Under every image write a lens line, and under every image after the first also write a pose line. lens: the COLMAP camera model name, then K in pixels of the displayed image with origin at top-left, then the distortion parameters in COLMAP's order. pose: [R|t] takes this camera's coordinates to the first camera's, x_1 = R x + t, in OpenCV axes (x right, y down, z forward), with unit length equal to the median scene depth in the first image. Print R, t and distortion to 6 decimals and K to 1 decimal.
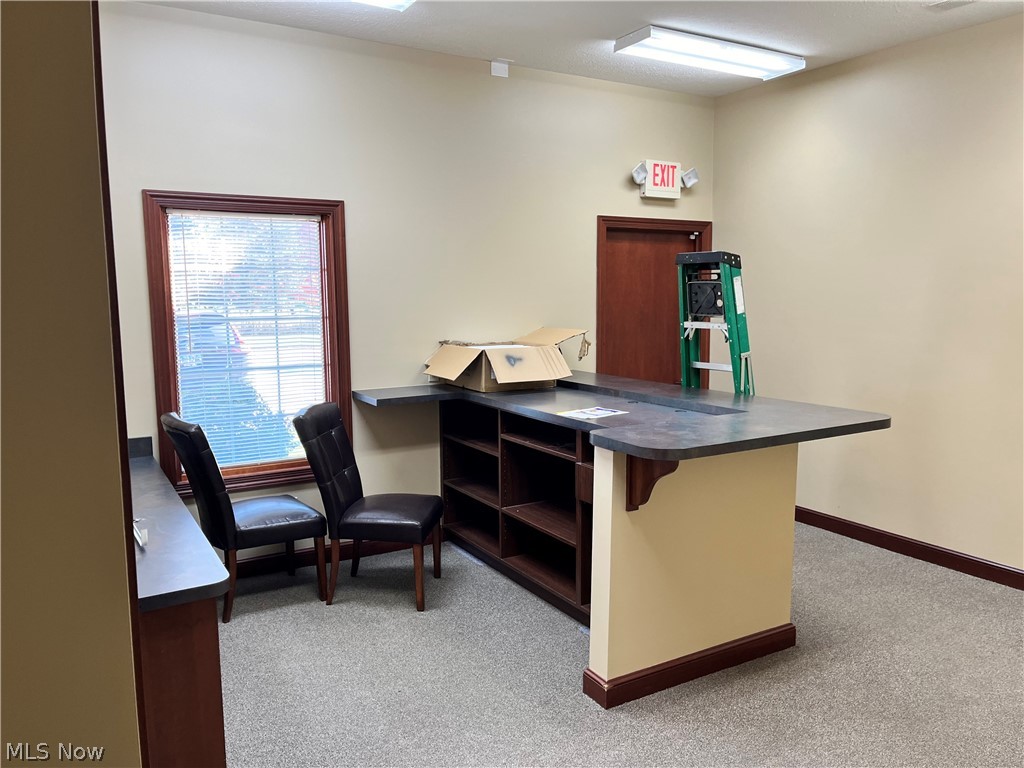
lens RADIAL K [[778.5, 0, 513.5], [0, 778.5, 384.6], [0, 0, 1]] dist [0.048806, -0.059956]
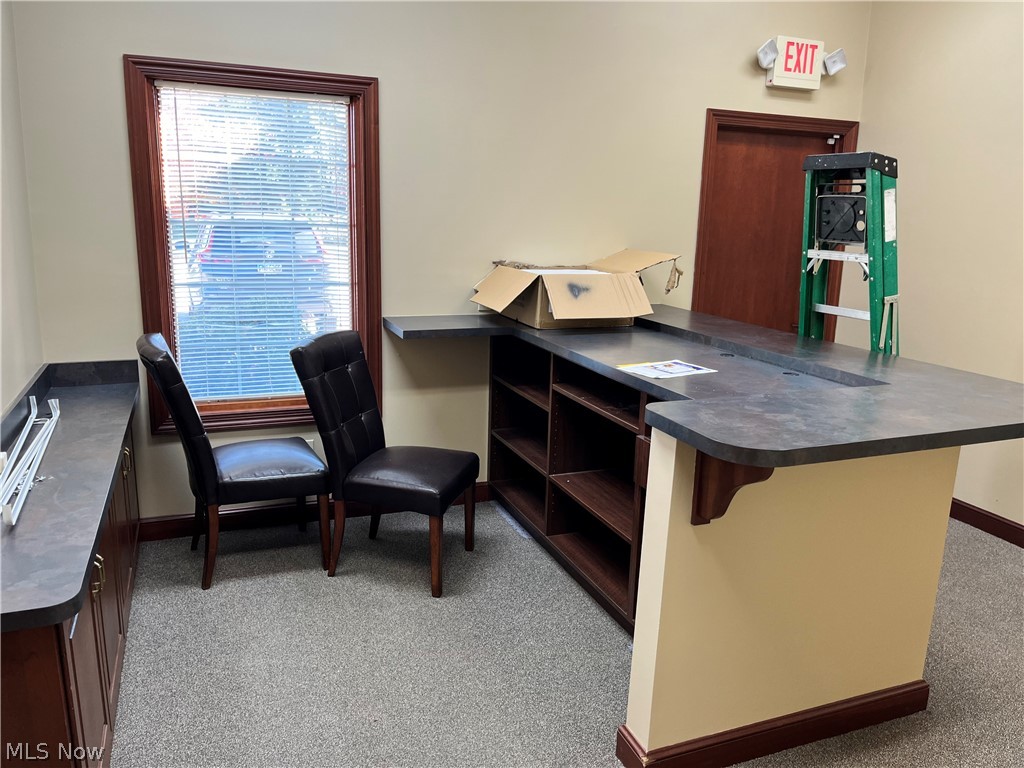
lens RADIAL K [[778.5, 0, 518.6], [0, 778.5, 375.4], [0, 0, 1]] dist [0.048806, -0.059956]
pose [[0.988858, 0.065576, -0.133637, 0.054313], [-0.053051, 0.994042, 0.095220, -0.018208], [0.139085, -0.087069, 0.986445, 0.217749]]
